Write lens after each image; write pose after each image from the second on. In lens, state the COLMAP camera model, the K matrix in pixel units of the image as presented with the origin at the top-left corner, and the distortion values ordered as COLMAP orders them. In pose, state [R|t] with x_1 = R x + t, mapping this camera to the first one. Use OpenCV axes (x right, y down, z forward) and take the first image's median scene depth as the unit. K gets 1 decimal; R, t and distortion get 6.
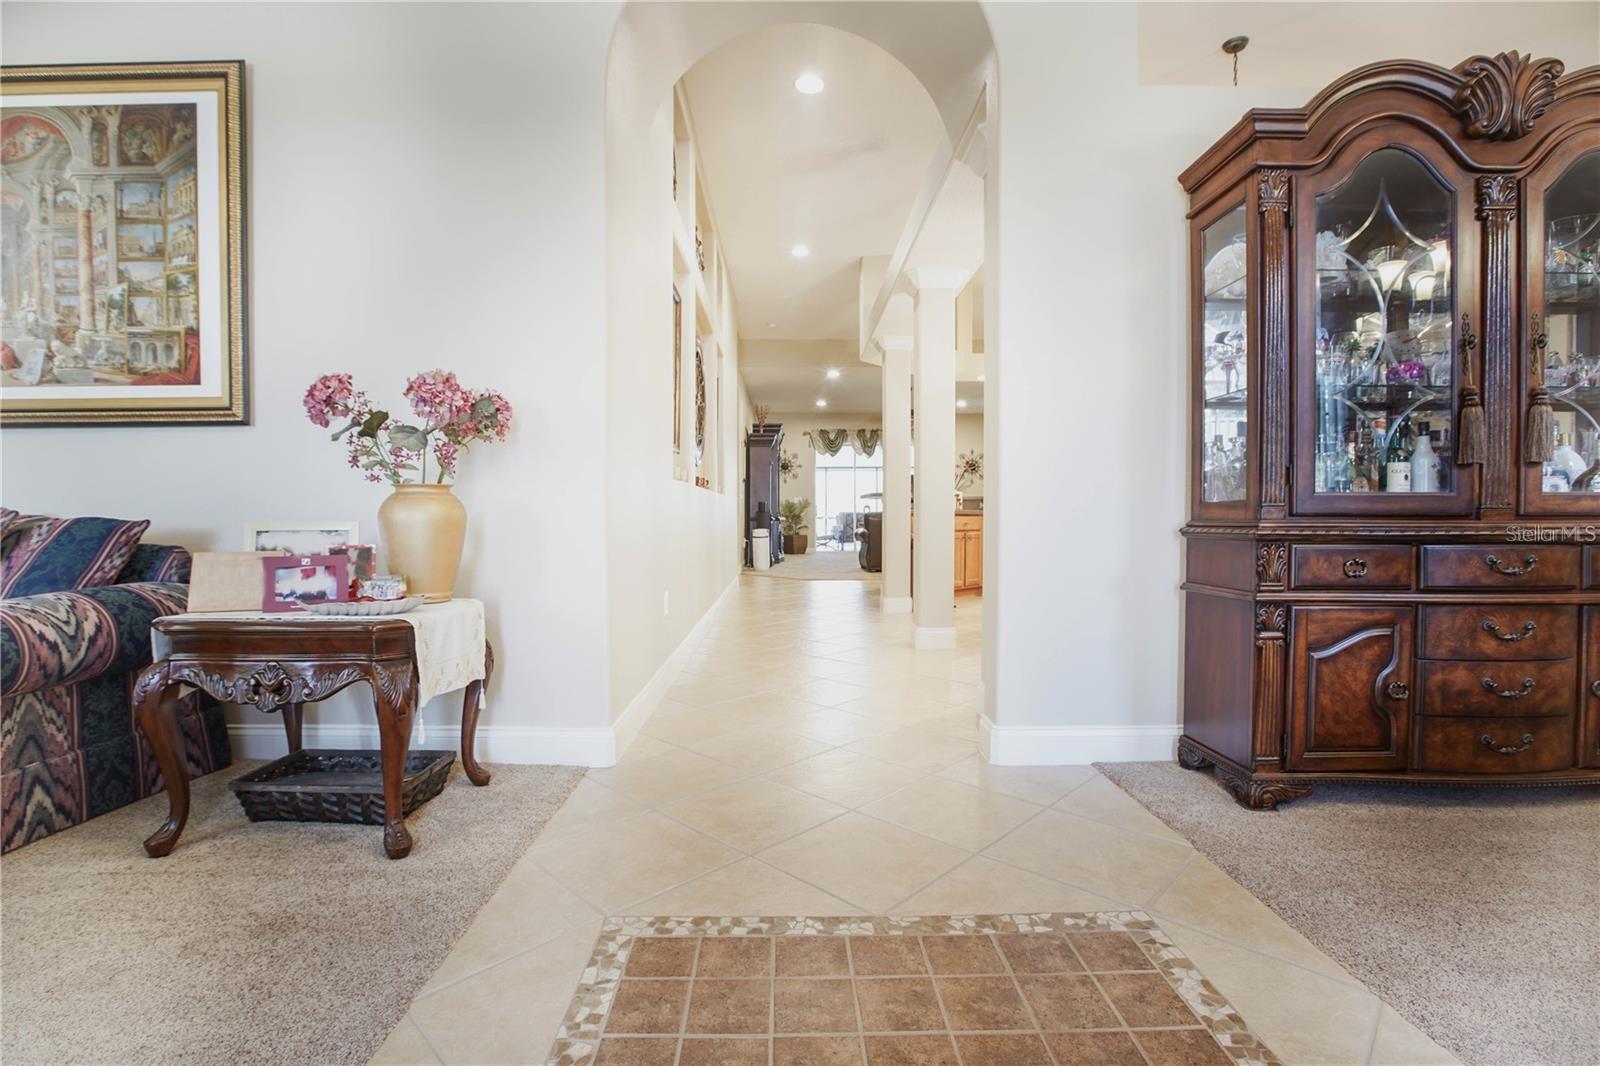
lens RADIAL K [[732.5, 0, 786.7], [0, 732.5, 540.2], [0, 0, 1]] dist [-0.057928, 0.019554]
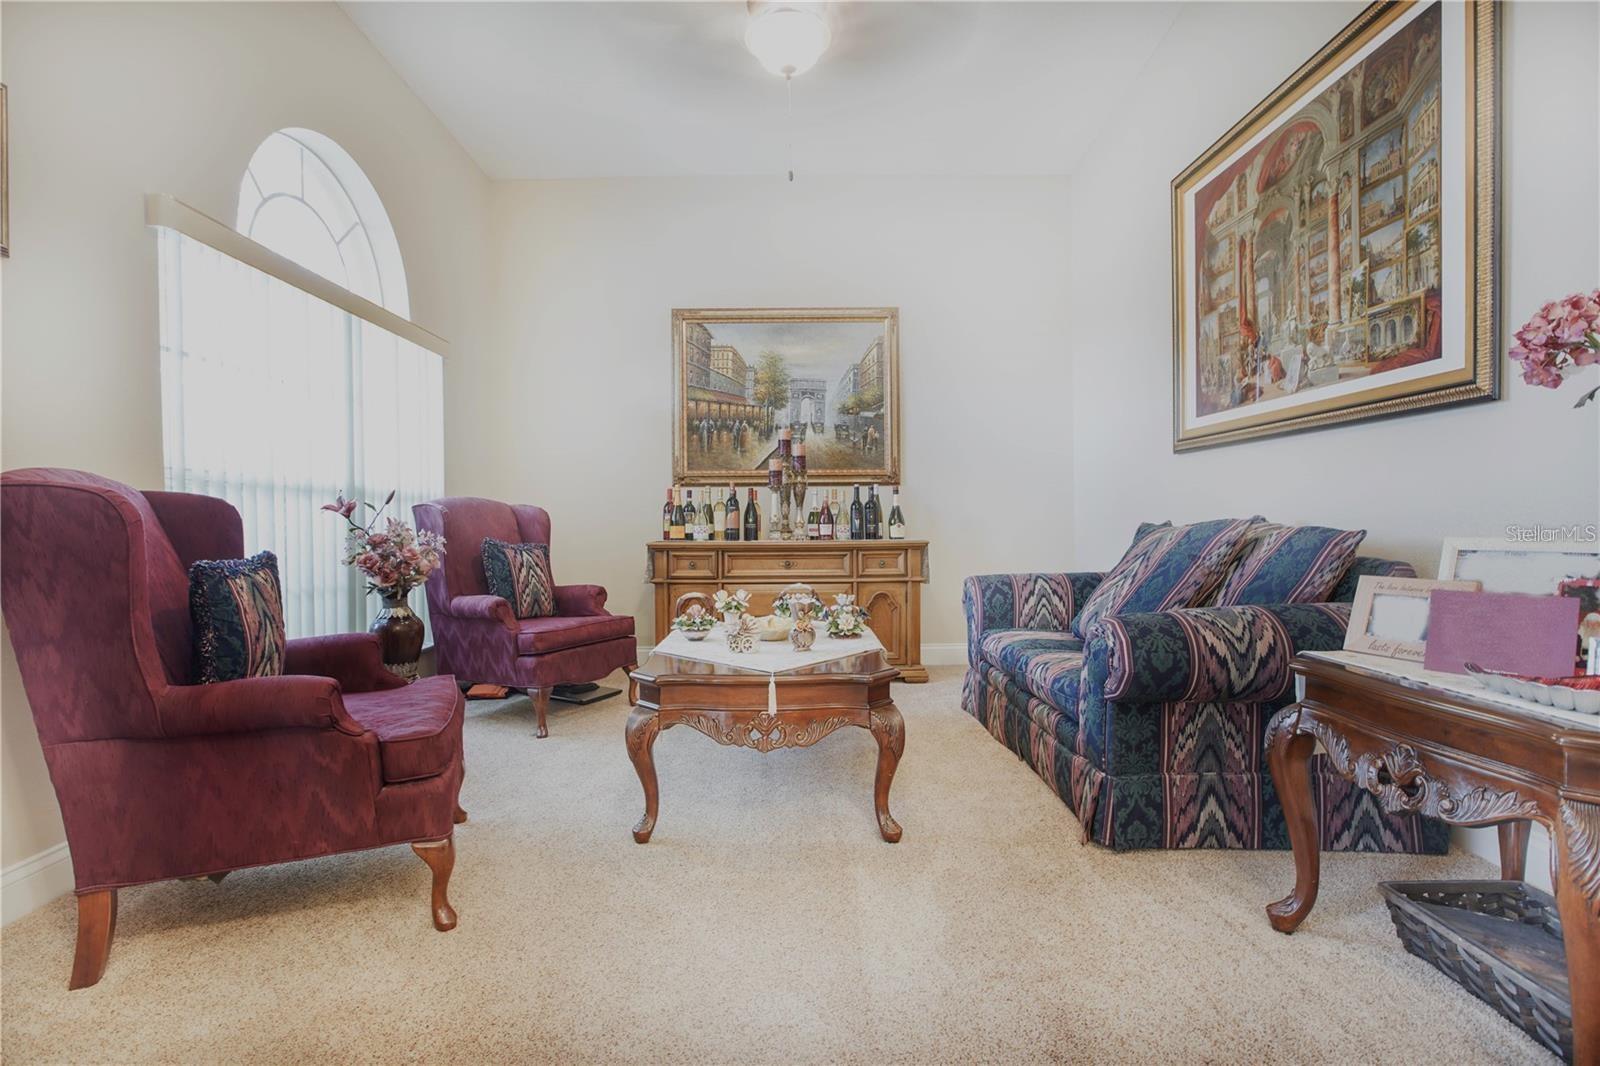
lens RADIAL K [[756.2, 0, 799.5], [0, 756.2, 539.5], [0, 0, 1]] dist [-0.034355, 0.009334]
pose [[0.008887, 0.028401, -0.999557, -0.011063], [-0.024468, 0.999303, 0.028176, -0.024766], [0.999661, 0.024207, 0.009575, 0.295290]]
